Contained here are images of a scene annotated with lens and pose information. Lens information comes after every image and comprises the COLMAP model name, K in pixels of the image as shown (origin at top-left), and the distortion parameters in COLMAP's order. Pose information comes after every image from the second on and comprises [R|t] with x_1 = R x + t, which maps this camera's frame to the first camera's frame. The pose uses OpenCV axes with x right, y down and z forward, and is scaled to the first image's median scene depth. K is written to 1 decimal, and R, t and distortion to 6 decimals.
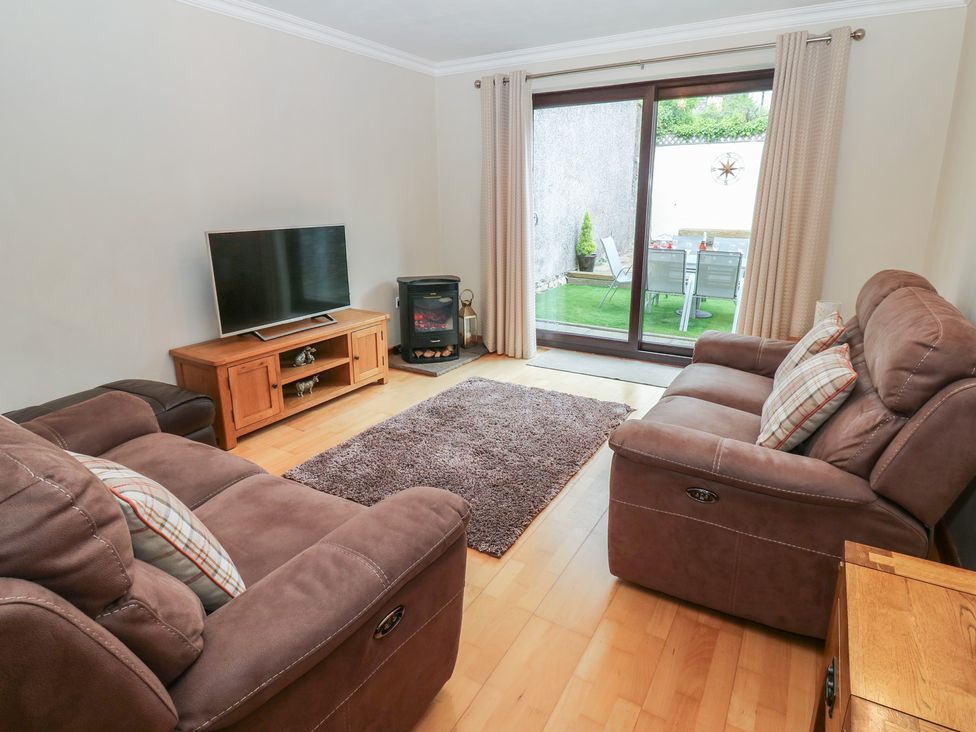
lens RADIAL K [[511.2, 0, 492.5], [0, 511.2, 351.3], [0, 0, 1]] dist [-0.003553, -0.001438]
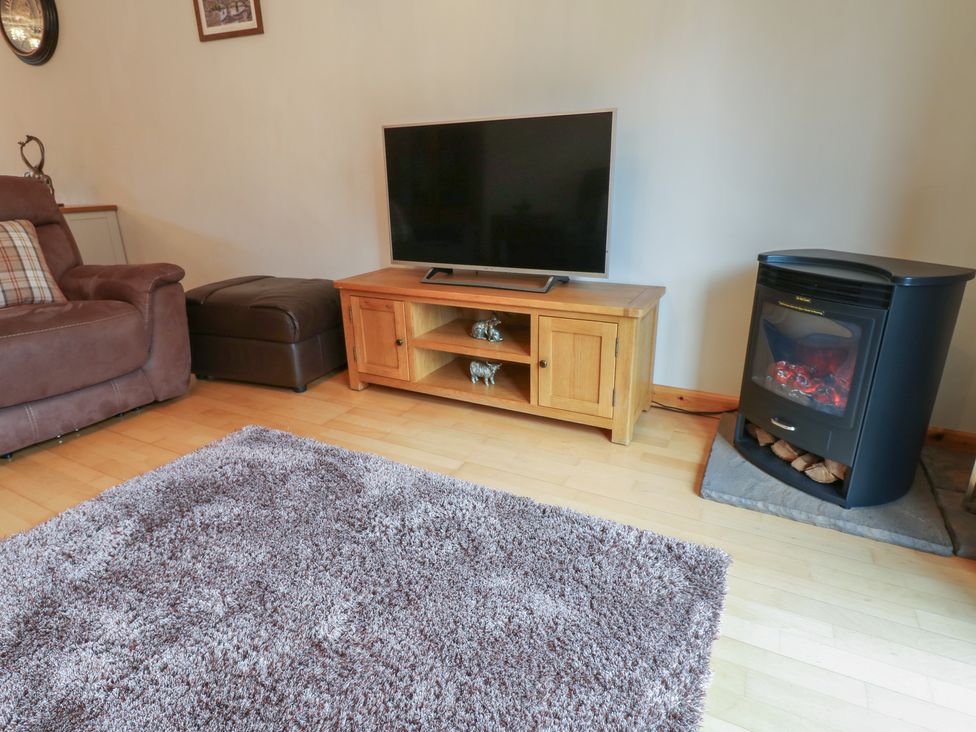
lens RADIAL K [[531.2, 0, 488.0], [0, 531.2, 366.0], [0, 0, 1]] dist [-0.000052, -0.019892]
pose [[0.059958, 0.335803, -0.940022, 0.280071], [-0.259520, 0.914576, 0.310160, -0.153542], [0.963875, 0.225358, 0.141984, 0.904743]]
